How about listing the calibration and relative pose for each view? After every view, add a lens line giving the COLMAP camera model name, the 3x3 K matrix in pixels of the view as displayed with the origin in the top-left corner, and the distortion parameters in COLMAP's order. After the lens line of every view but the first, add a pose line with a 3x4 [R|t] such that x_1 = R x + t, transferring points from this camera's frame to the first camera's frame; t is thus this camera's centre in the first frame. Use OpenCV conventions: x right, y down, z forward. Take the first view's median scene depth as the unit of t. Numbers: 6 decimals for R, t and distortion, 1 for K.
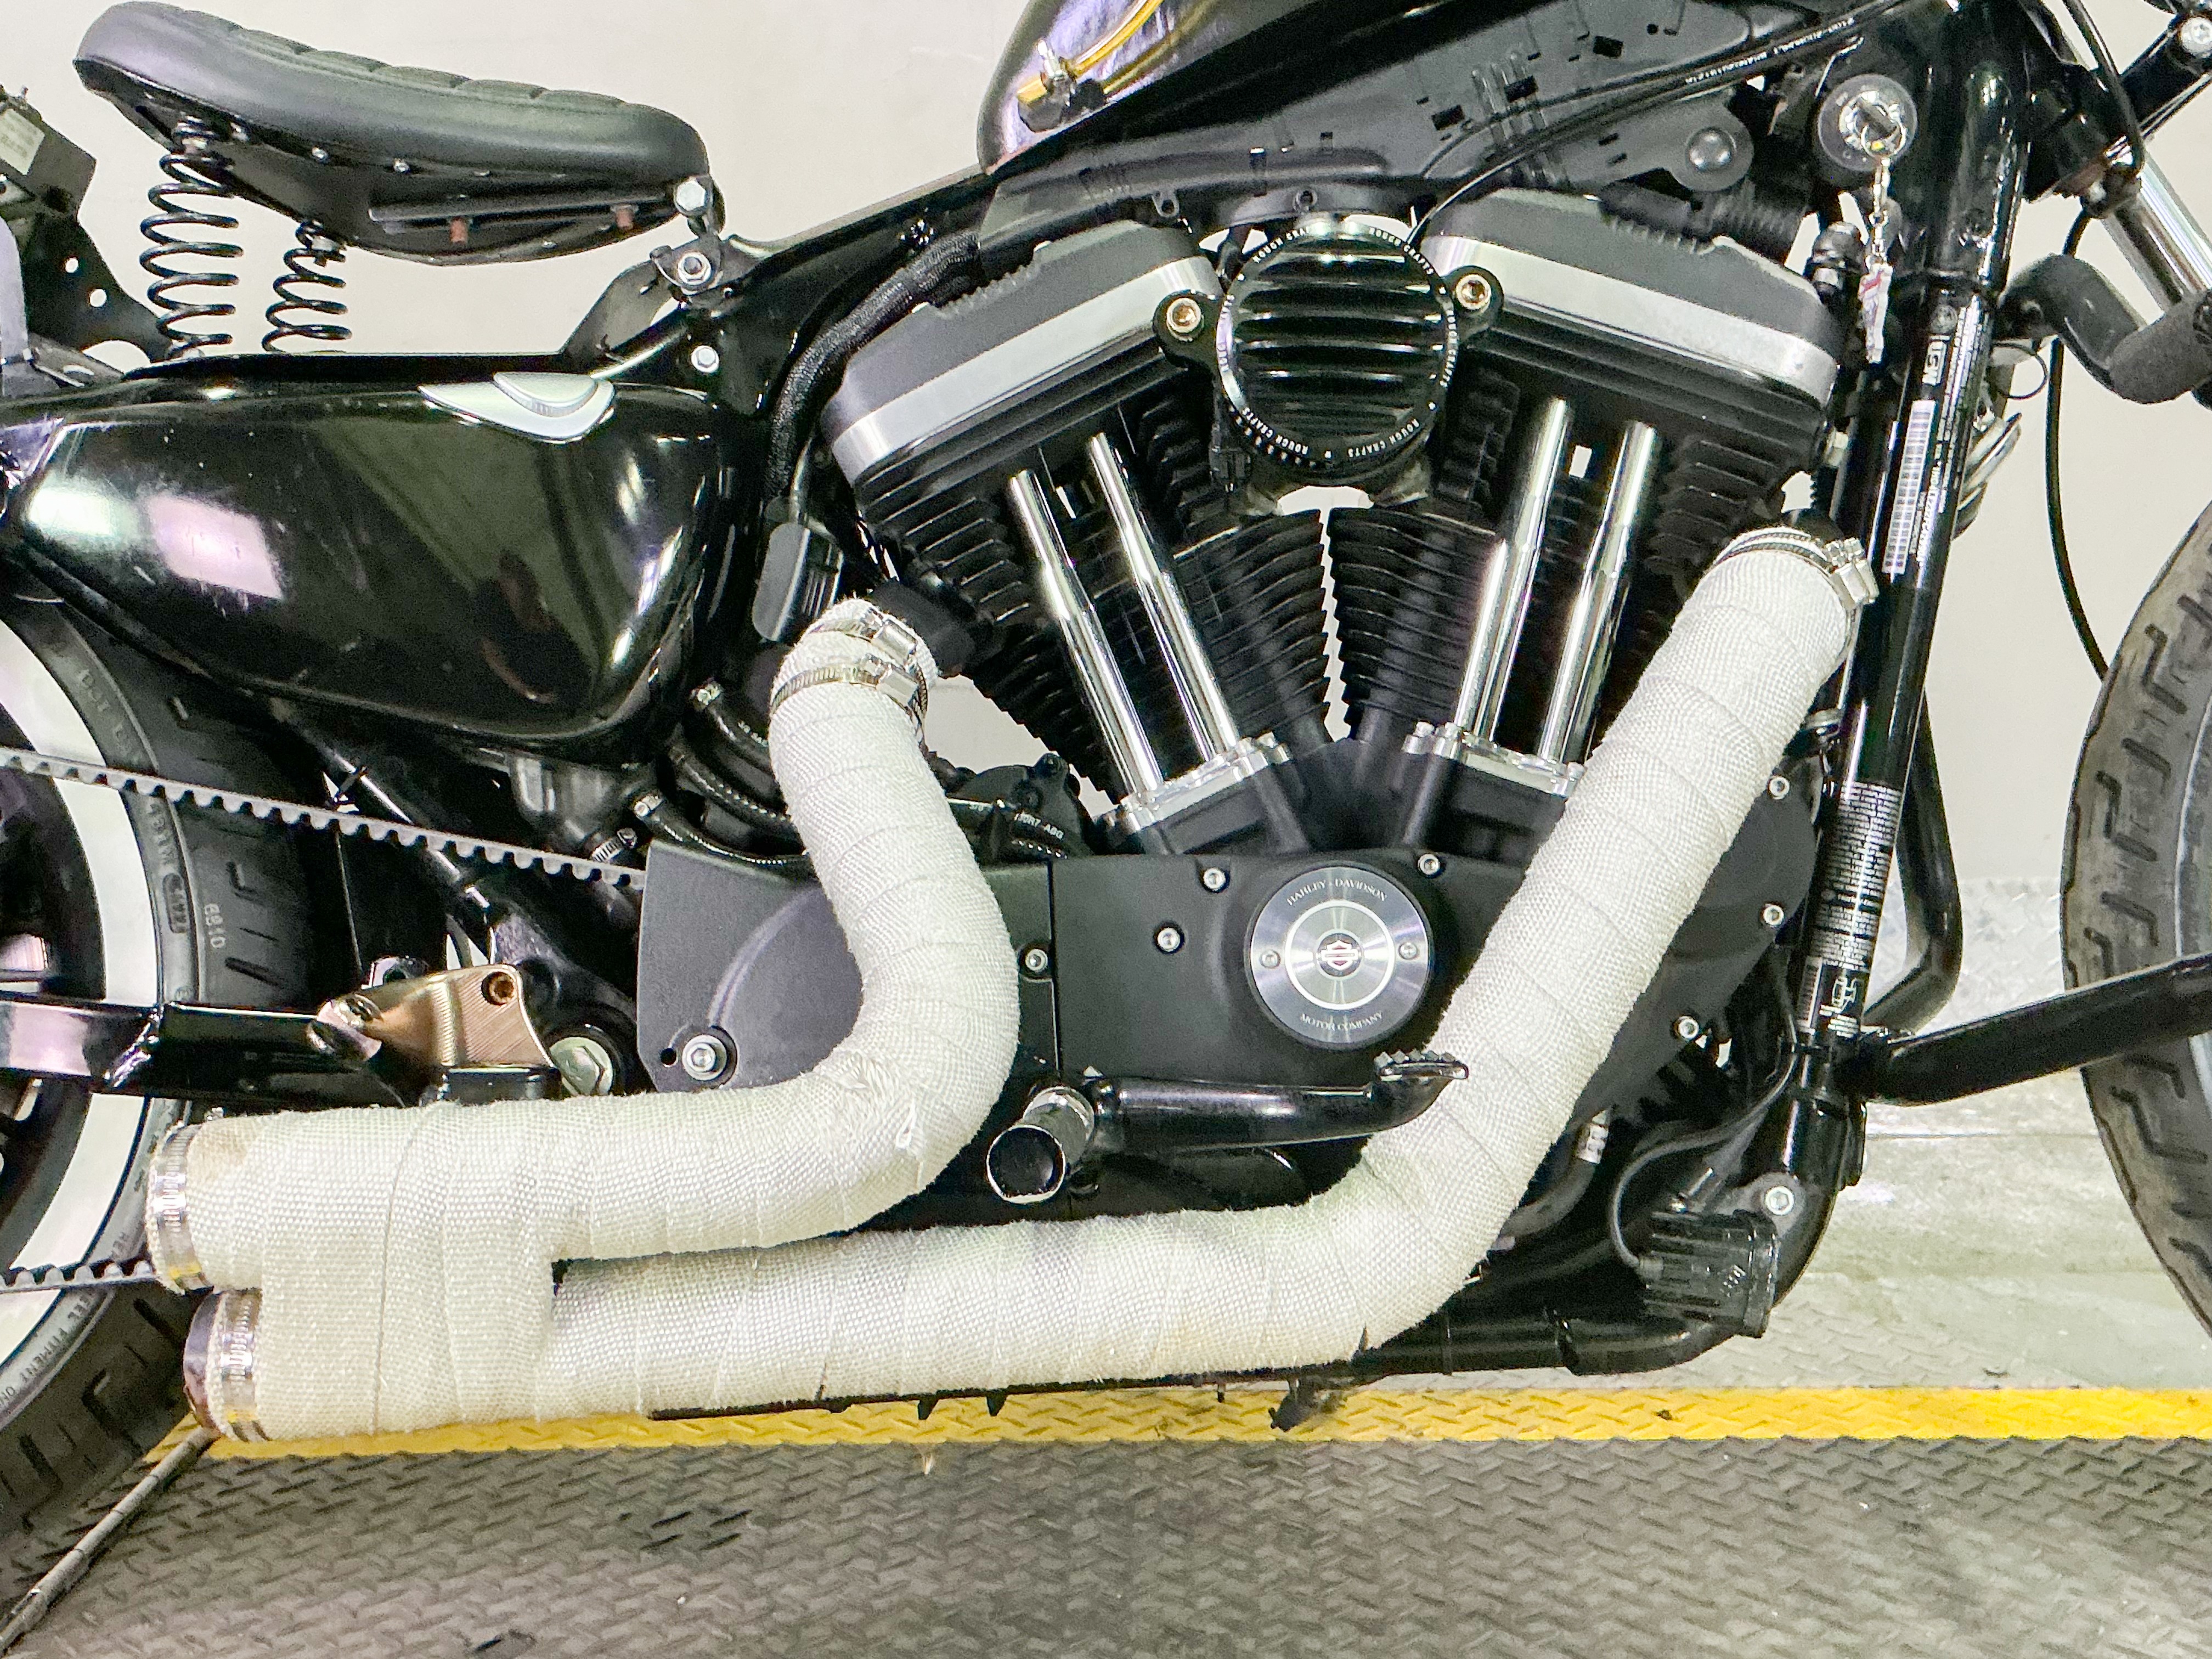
lens RADIAL K [[2508.8, 0, 1119.2], [0, 2508.8, 842.0], [0, 0, 1]] dist [0.053523, 0.000000]
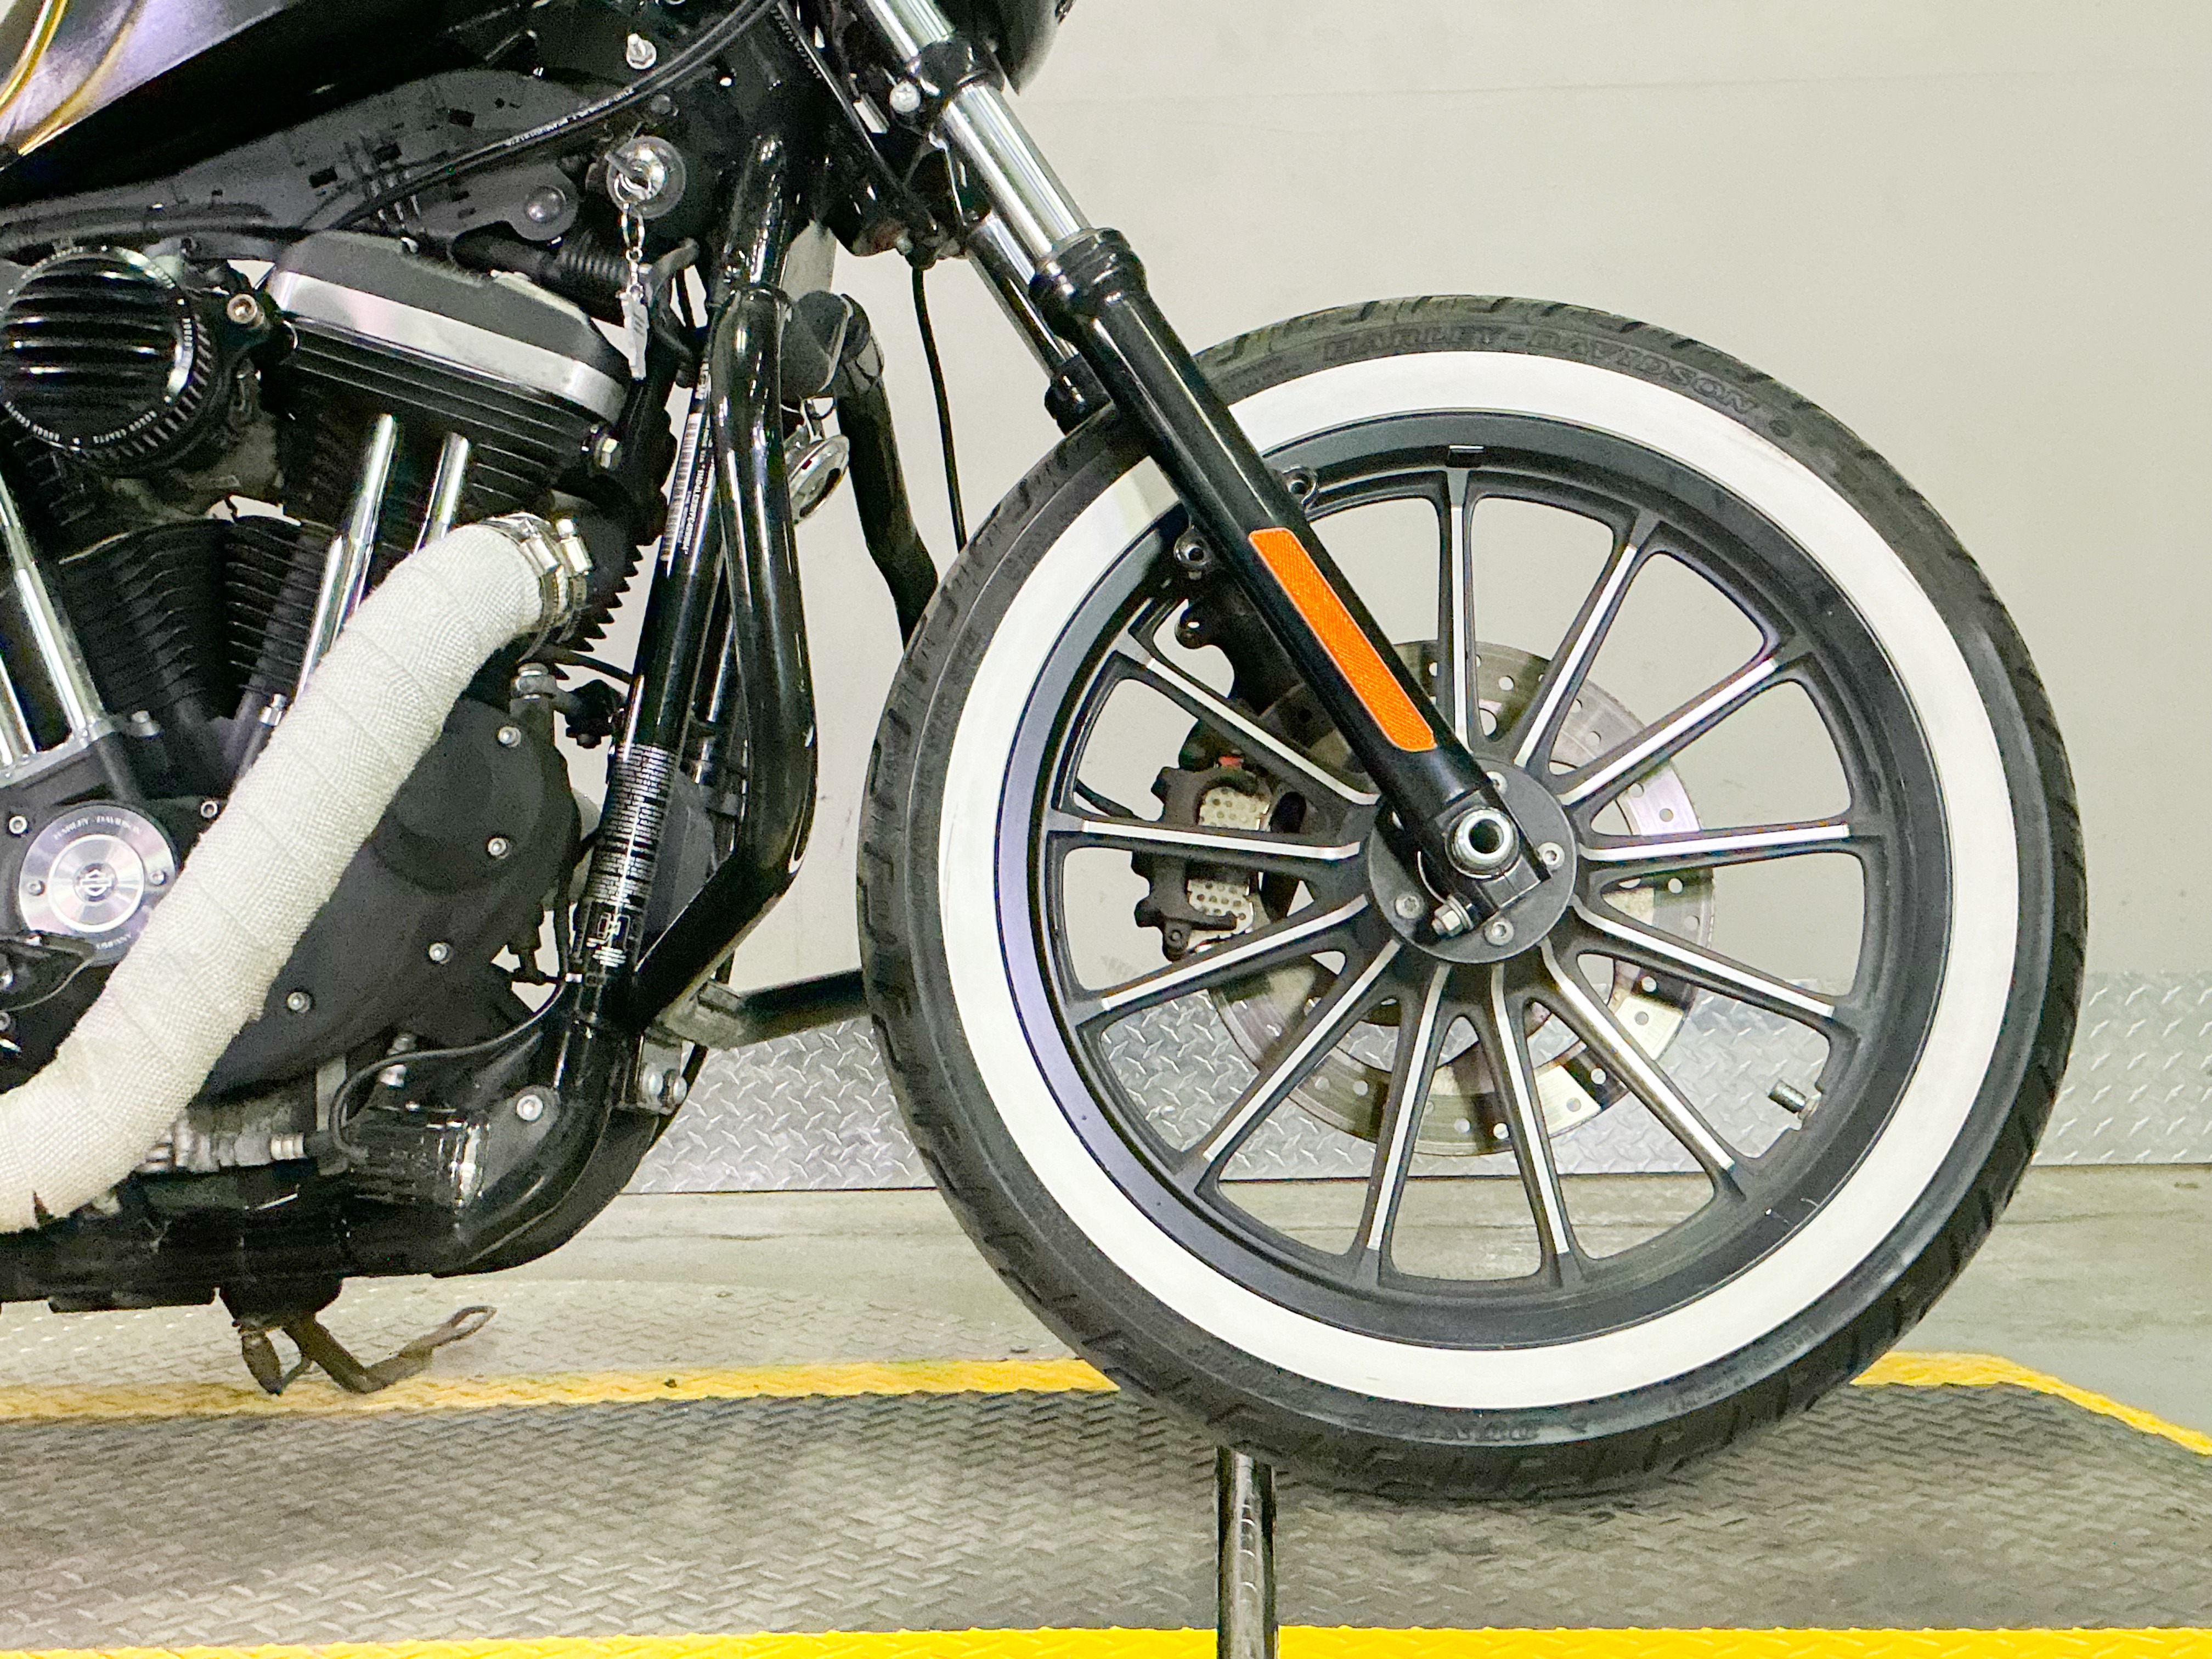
lens RADIAL K [[2677.2, 0, 1120.6], [0, 2677.2, 822.3], [0, 0, 1]] dist [0.101097, 0.000000]
pose [[0.999950, -0.009590, -0.002796, 0.500537], [0.009258, 0.994817, -0.101260, 0.131992], [0.003753, 0.101229, 0.994856, -0.191542]]
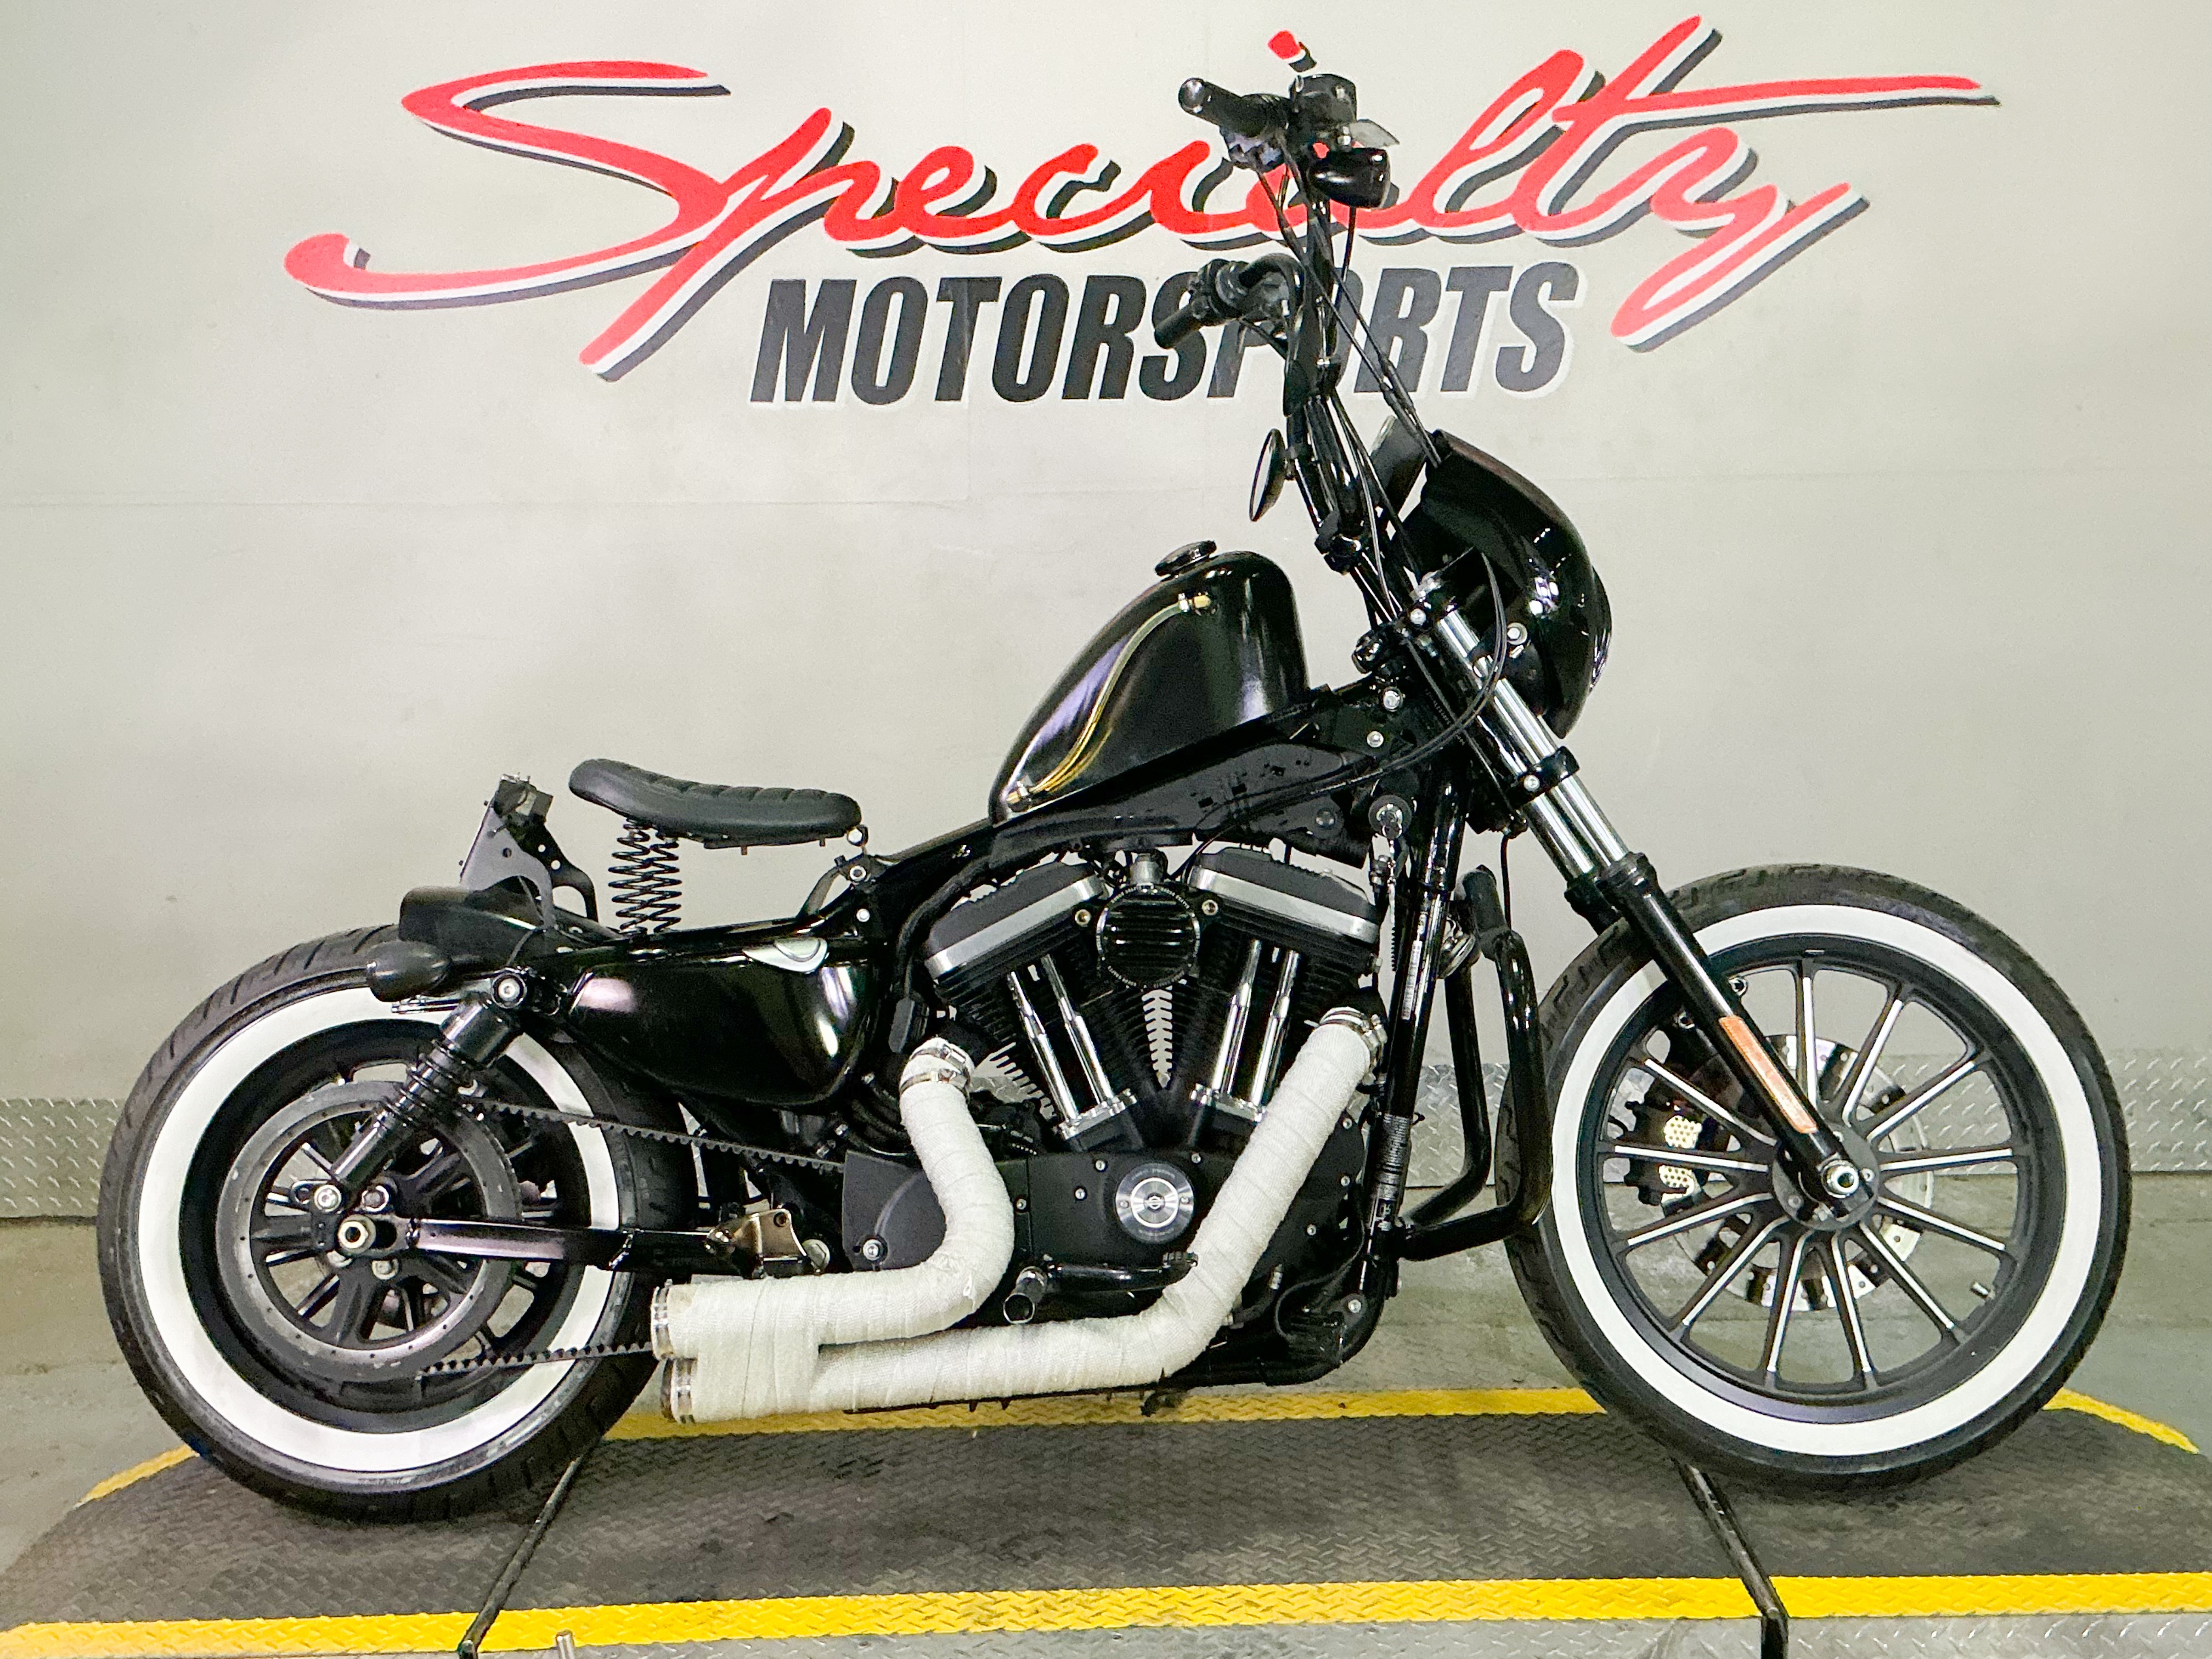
lens RADIAL K [[2379.4, 0, 1113.4], [0, 2379.4, 831.0], [0, 0, 1]] dist [0.044299, 0.000000]
pose [[0.999867, -0.014093, 0.008197, 0.034282], [0.014270, 0.999657, -0.021980, -0.223128], [-0.007884, 0.022094, 0.999725, -1.063077]]
